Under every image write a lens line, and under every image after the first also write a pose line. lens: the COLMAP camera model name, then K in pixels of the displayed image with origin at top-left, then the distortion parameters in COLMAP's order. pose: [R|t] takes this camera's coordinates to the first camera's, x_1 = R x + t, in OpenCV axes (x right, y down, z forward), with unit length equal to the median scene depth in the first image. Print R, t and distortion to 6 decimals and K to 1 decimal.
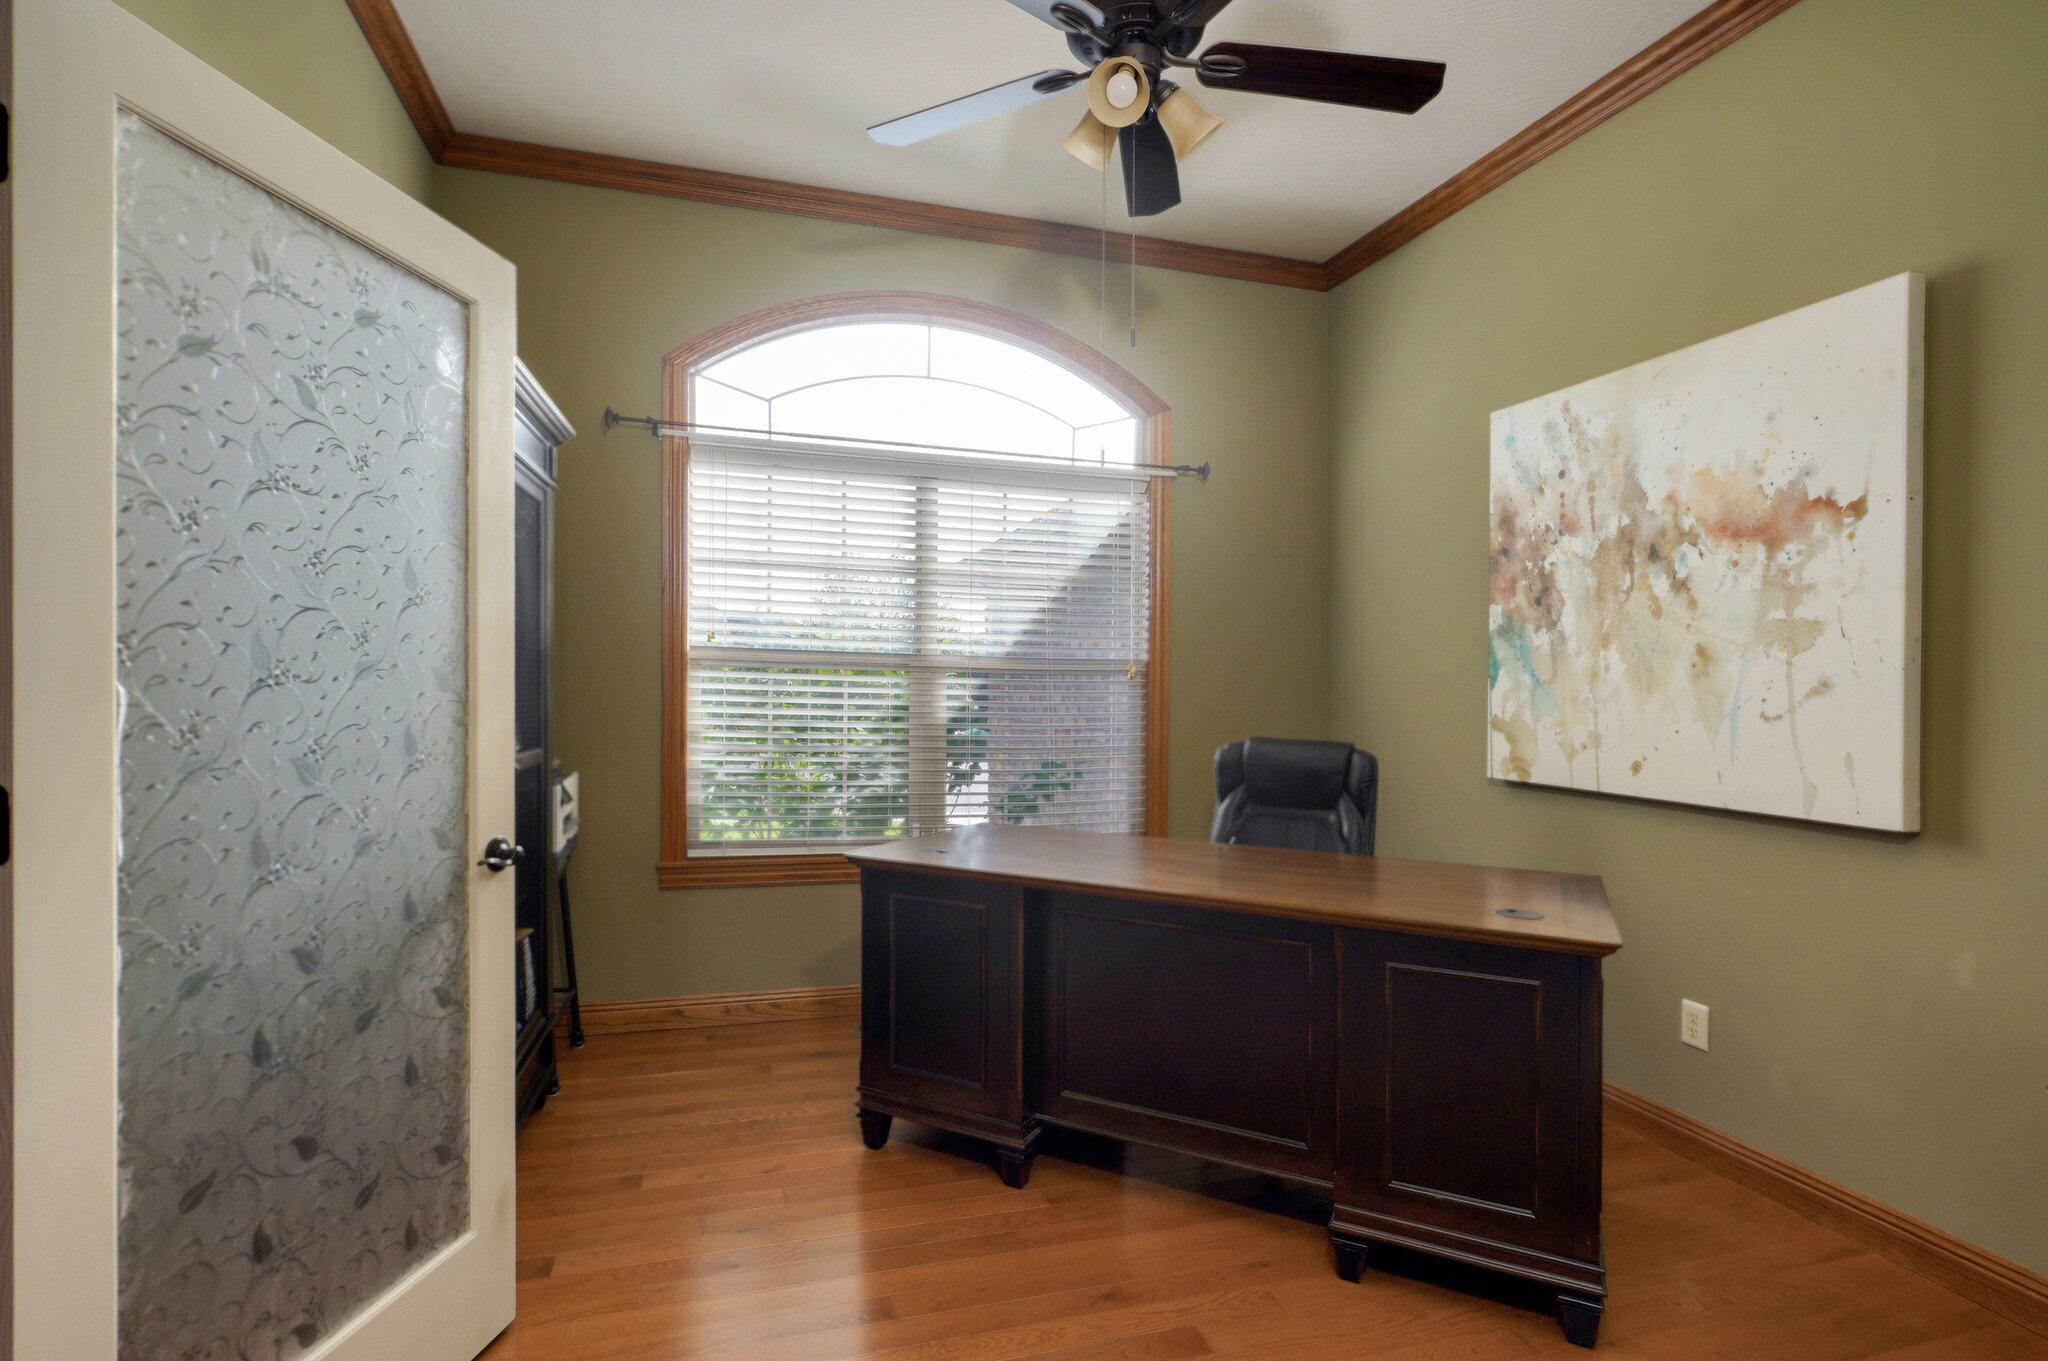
lens RADIAL K [[1023.7, 0, 1022.0], [0, 1023.7, 682.7], [0, 0, 1]] dist [-0.004309, -0.000024]
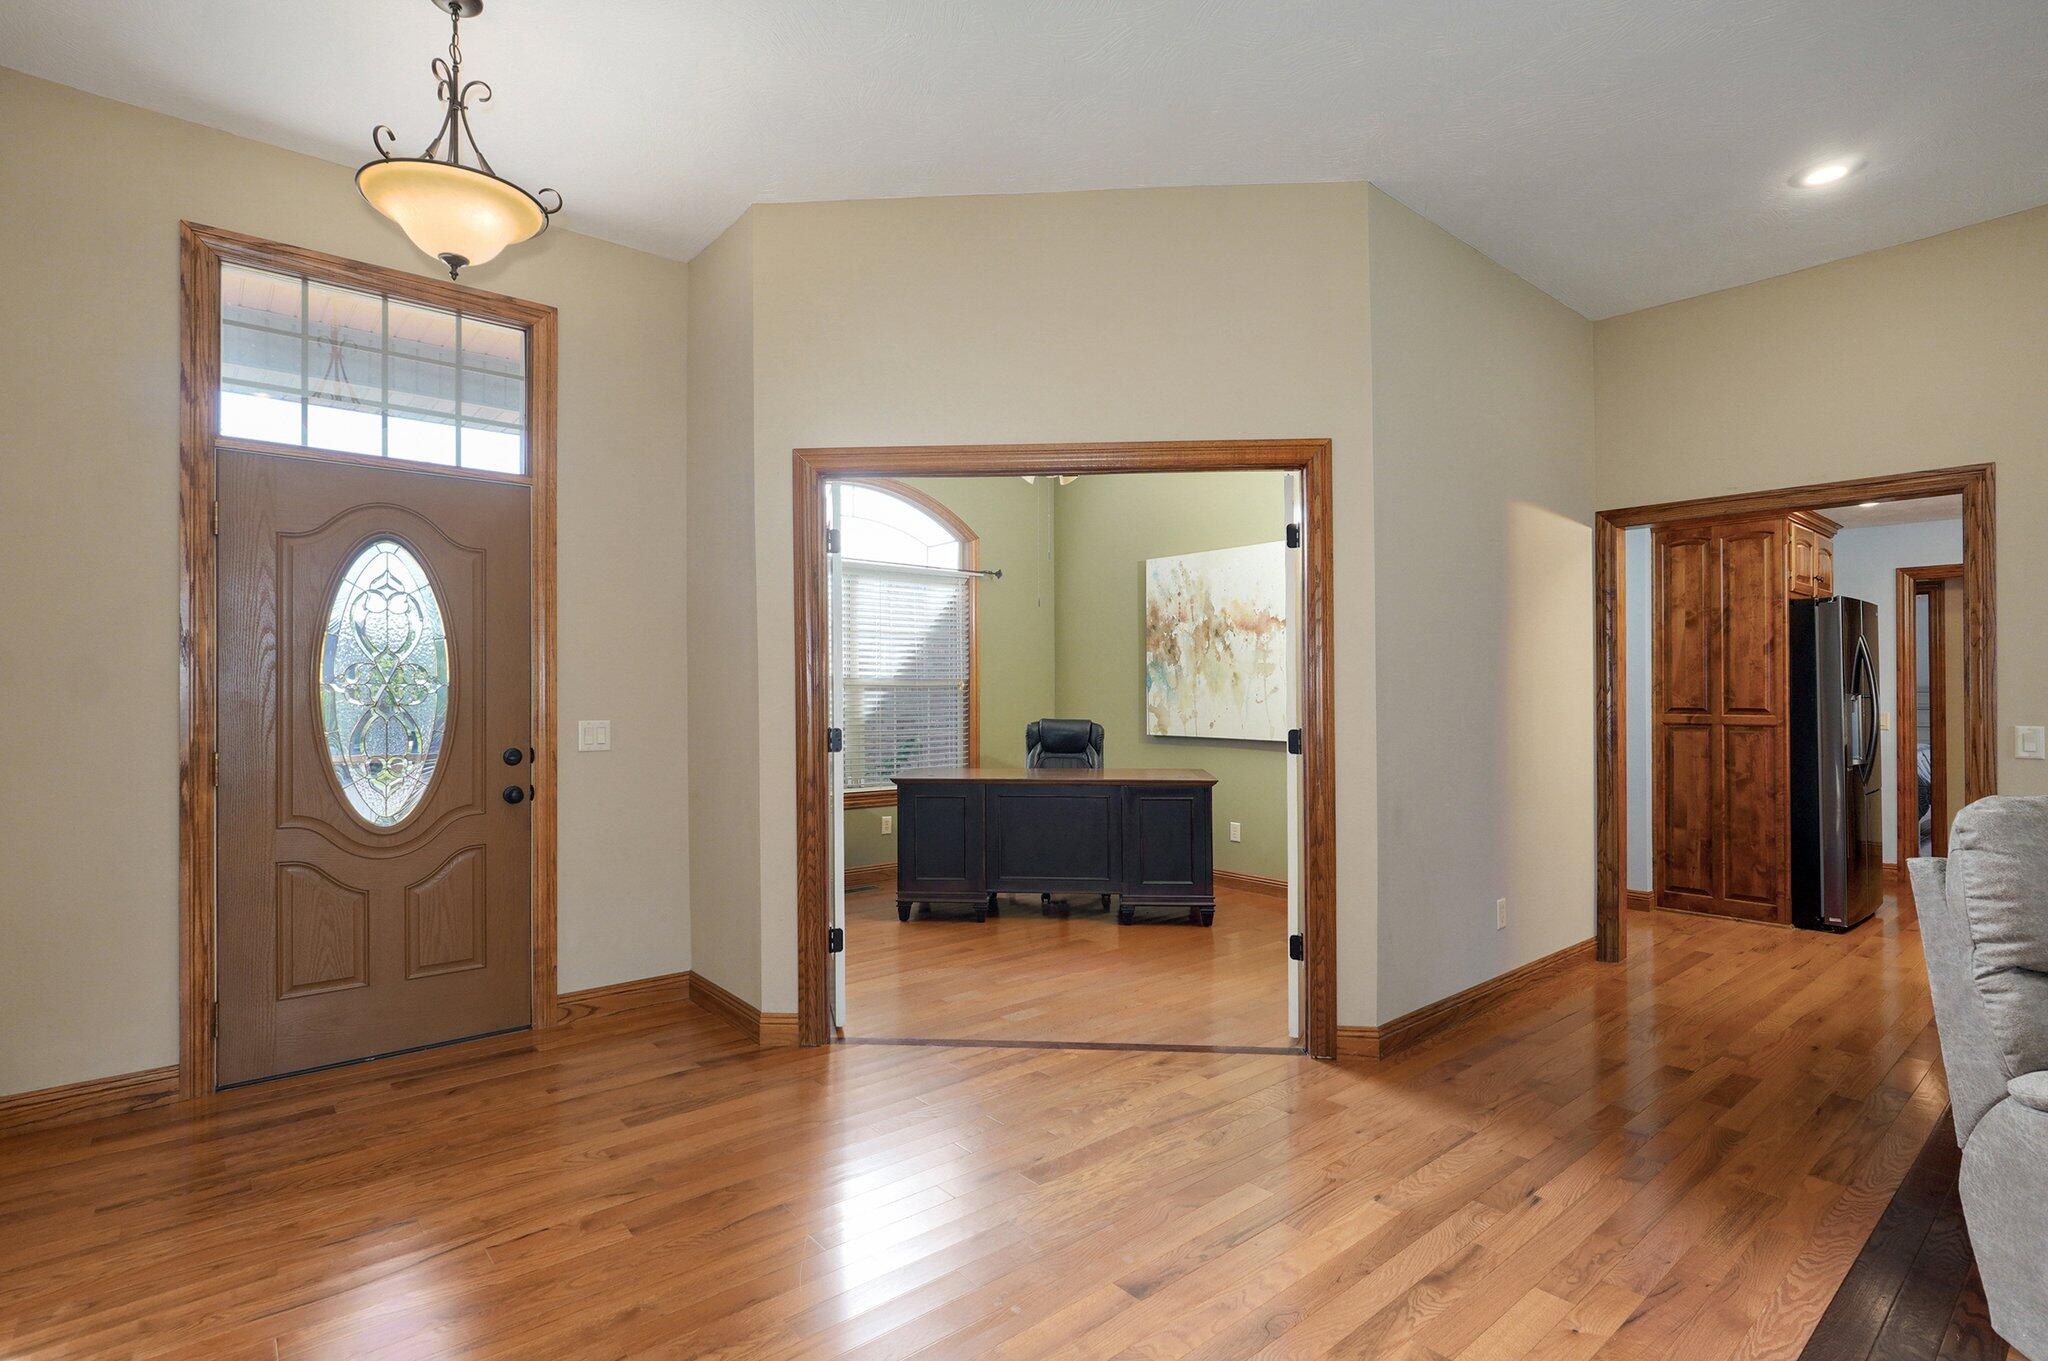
lens RADIAL K [[1023.7, 0, 1032.9], [0, 1023.7, 686.0], [0, 0, 1]] dist [-0.004309, -0.000024]
pose [[0.916902, -0.016869, 0.398756, -0.645181], [0.018380, 0.999831, 0.000033, -0.011866], [-0.398689, 0.007299, 0.917057, -0.897679]]
